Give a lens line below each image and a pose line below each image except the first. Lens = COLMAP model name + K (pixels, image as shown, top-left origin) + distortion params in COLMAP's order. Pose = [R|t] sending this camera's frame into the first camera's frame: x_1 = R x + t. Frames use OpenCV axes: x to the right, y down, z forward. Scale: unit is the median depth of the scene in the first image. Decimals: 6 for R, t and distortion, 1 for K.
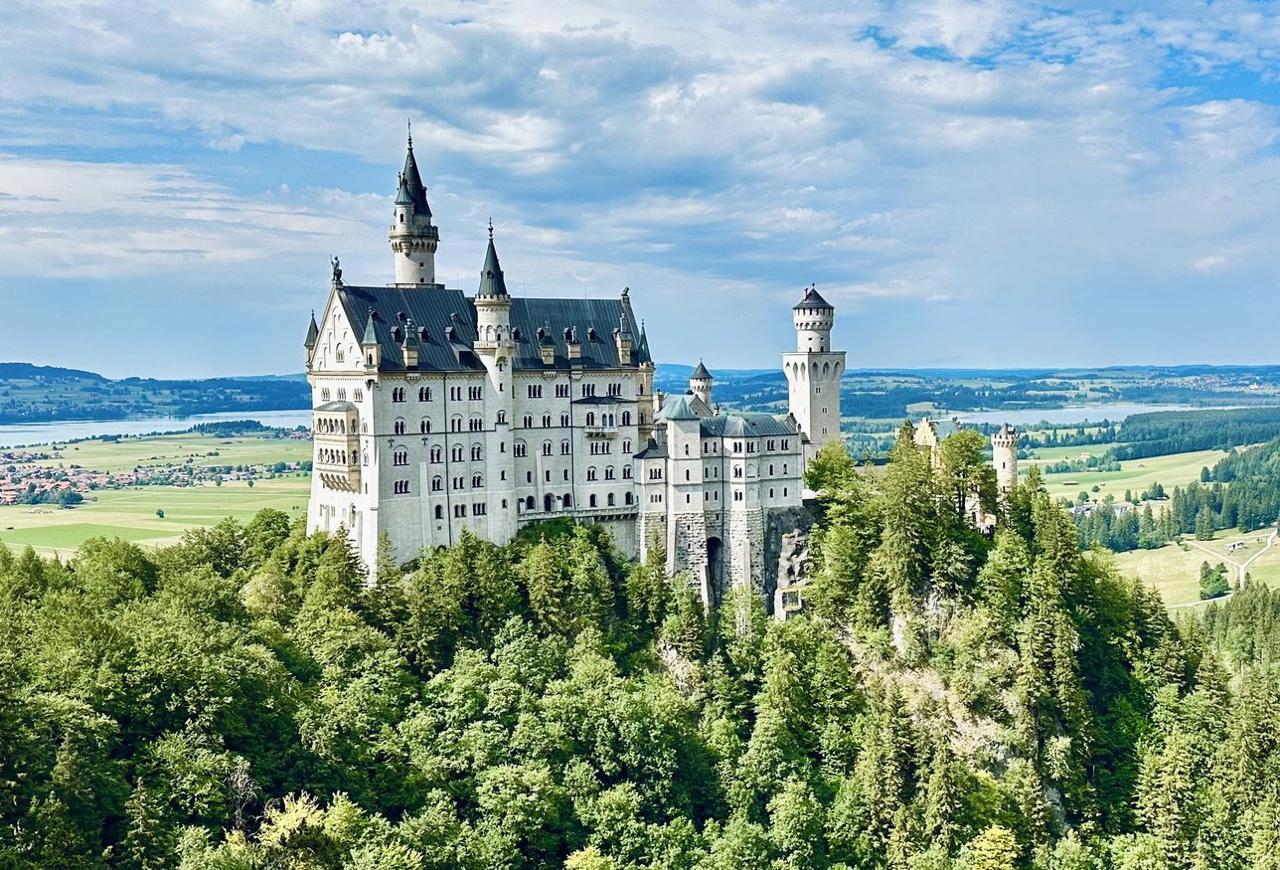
lens RADIAL K [[1476.1, 0, 768.5], [0, 1476.1, 451.7], [0, 0, 1]] dist [0.120997, 0.000000]
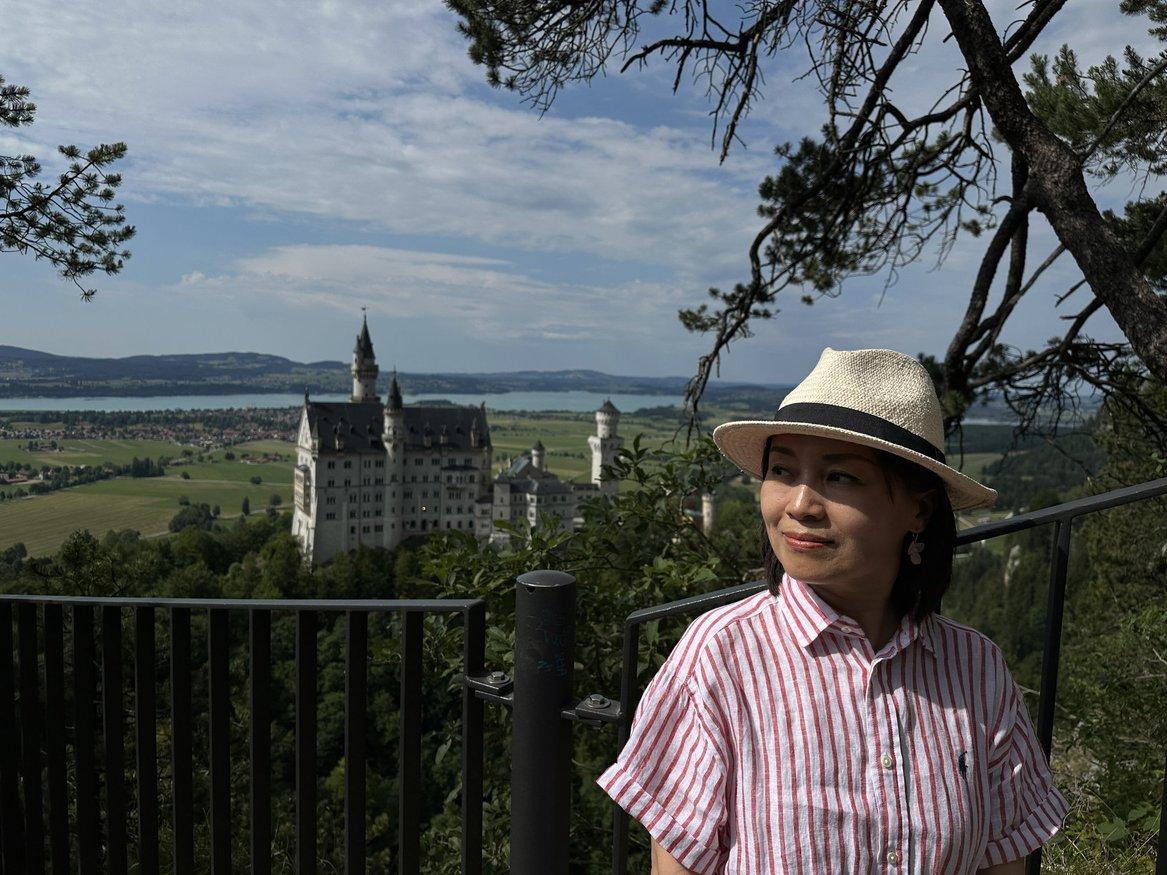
lens RADIAL K [[839.5, 0, 612.2], [0, 839.5, 433.6], [0, 0, 1]] dist [0.076016, -0.092597]
pose [[0.978128, 0.066398, -0.197123, 0.265046], [-0.060072, 0.997474, 0.037906, -0.126581], [0.199142, -0.025236, 0.979646, 0.060664]]
